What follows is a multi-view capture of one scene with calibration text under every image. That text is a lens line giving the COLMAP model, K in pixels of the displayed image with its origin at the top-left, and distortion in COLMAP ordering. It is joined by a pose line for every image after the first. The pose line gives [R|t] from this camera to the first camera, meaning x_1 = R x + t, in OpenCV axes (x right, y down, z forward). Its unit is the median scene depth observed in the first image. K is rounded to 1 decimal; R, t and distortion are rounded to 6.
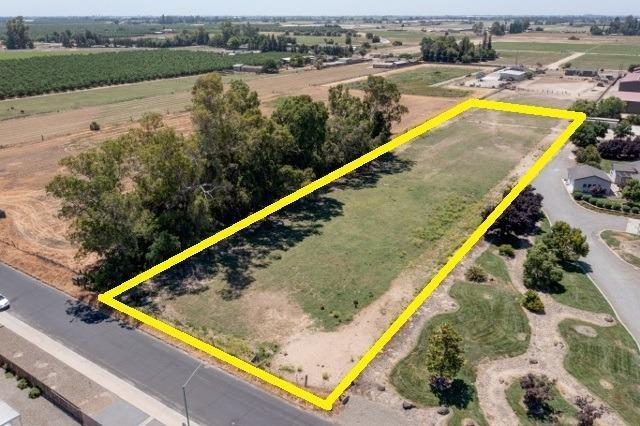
lens RADIAL K [[504.7, 0, 320.0], [0, 504.7, 213.0], [0, 0, 1]] dist [-0.007132, 0.000362]
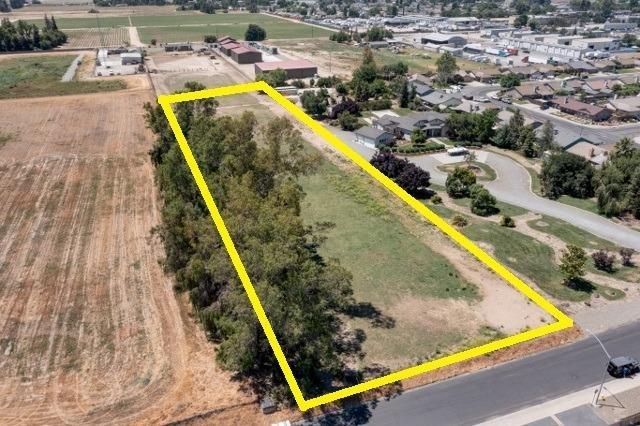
lens RADIAL K [[504.7, 0, 320.0], [0, 504.7, 213.0], [0, 0, 1]] dist [-0.007132, 0.000362]
pose [[0.601554, -0.337482, 0.724043, -0.836412], [0.297182, 0.935866, 0.189307, -0.249797], [-0.741495, 0.101294, 0.663268, 0.372687]]
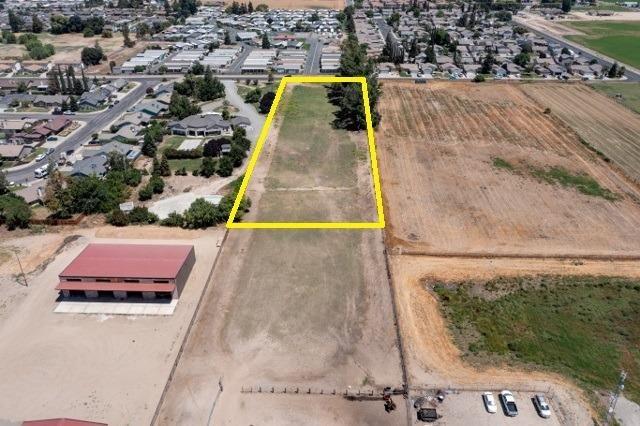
lens RADIAL K [[504.7, 0, 320.0], [0, 504.7, 213.0], [0, 0, 1]] dist [-0.007132, 0.000362]
pose [[-0.854156, 0.246378, -0.457948, 1.872545], [-0.190838, 0.670680, 0.716777, -1.951986], [0.483734, 0.699633, -0.525846, 3.612517]]
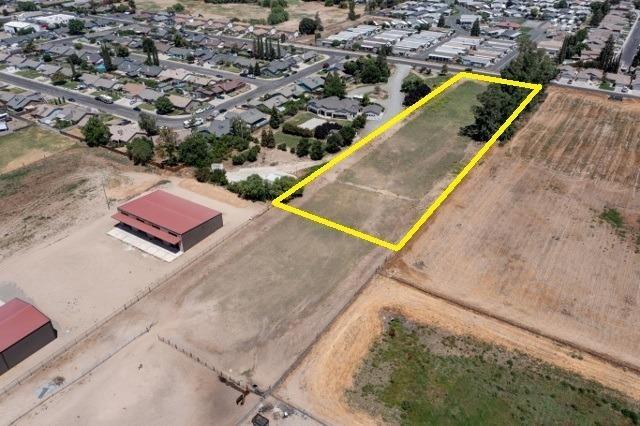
lens RADIAL K [[504.7, 0, 320.0], [0, 504.7, 213.0], [0, 0, 1]] dist [-0.007132, 0.000362]
pose [[-0.999967, 0.007260, 0.003665, 1.093956], [0.007301, 0.602885, 0.797795, -2.156844], [0.003583, 0.797795, -0.602918, 3.785977]]
